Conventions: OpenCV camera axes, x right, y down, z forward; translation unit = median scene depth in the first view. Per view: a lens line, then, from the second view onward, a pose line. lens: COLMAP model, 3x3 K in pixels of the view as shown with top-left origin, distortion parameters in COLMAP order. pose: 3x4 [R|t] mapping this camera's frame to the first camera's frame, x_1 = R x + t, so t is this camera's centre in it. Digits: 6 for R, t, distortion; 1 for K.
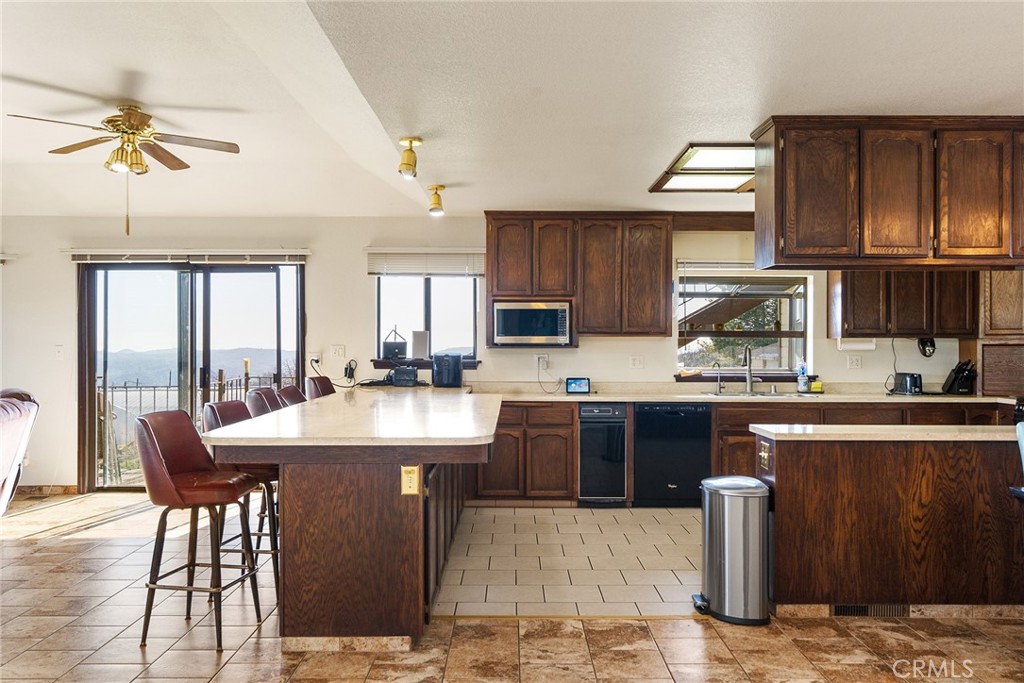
lens RADIAL K [[828.8, 0, 513.7], [0, 828.8, 340.4], [0, 0, 1]] dist [0.001917, -0.002349]
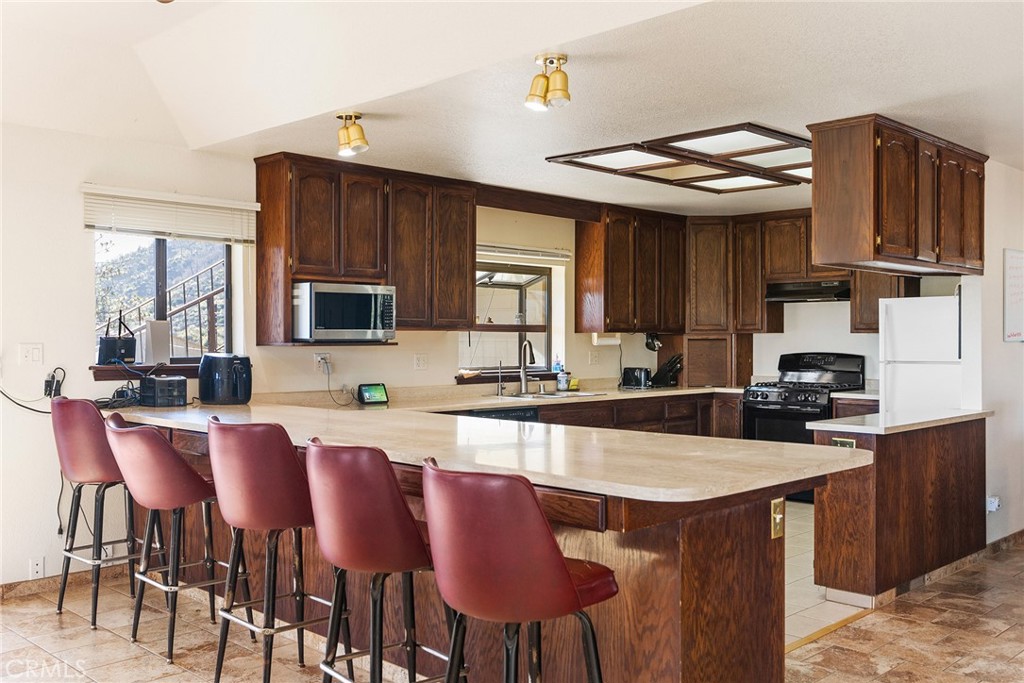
lens RADIAL K [[965.7, 0, 512.5], [0, 965.7, 346.1], [0, 0, 1]] dist [0.012996, 0.000000]
pose [[0.703024, -0.008004, 0.711121, -0.484680], [-0.001464, 0.999918, 0.012702, -0.001494], [-0.711165, -0.009971, 0.702955, 0.281928]]
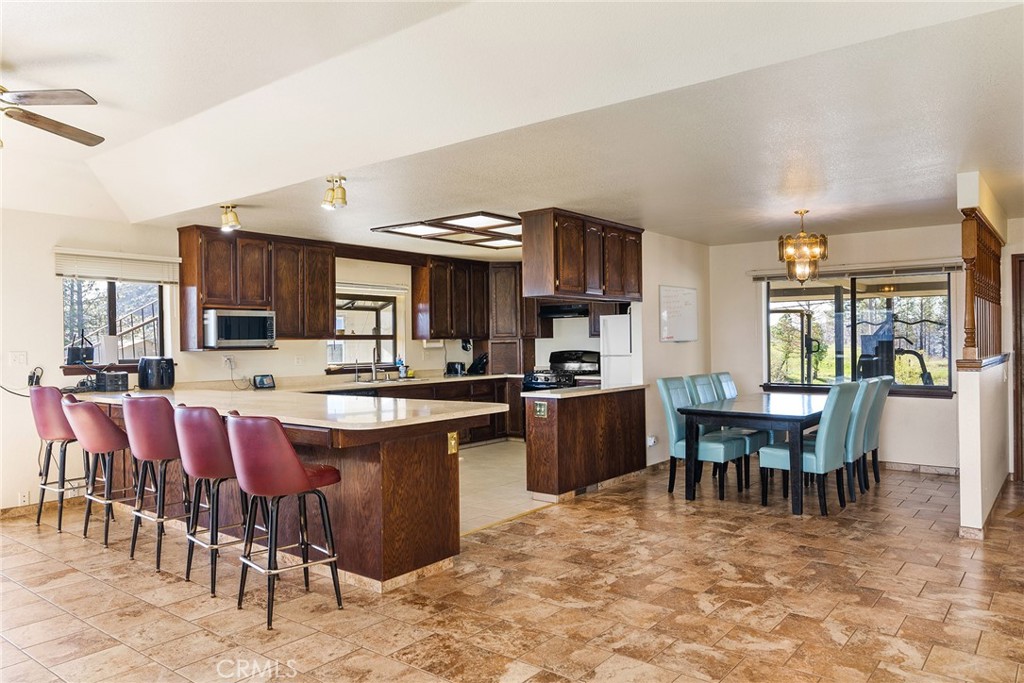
lens RADIAL K [[717.4, 0, 513.2], [0, 717.4, 342.2], [0, 0, 1]] dist [-0.000205, -0.002060]
pose [[0.618657, -0.010210, 0.785595, -0.517016], [0.011414, 0.999927, 0.004007, -0.001485], [-0.785579, 0.006488, 0.618728, 0.093720]]
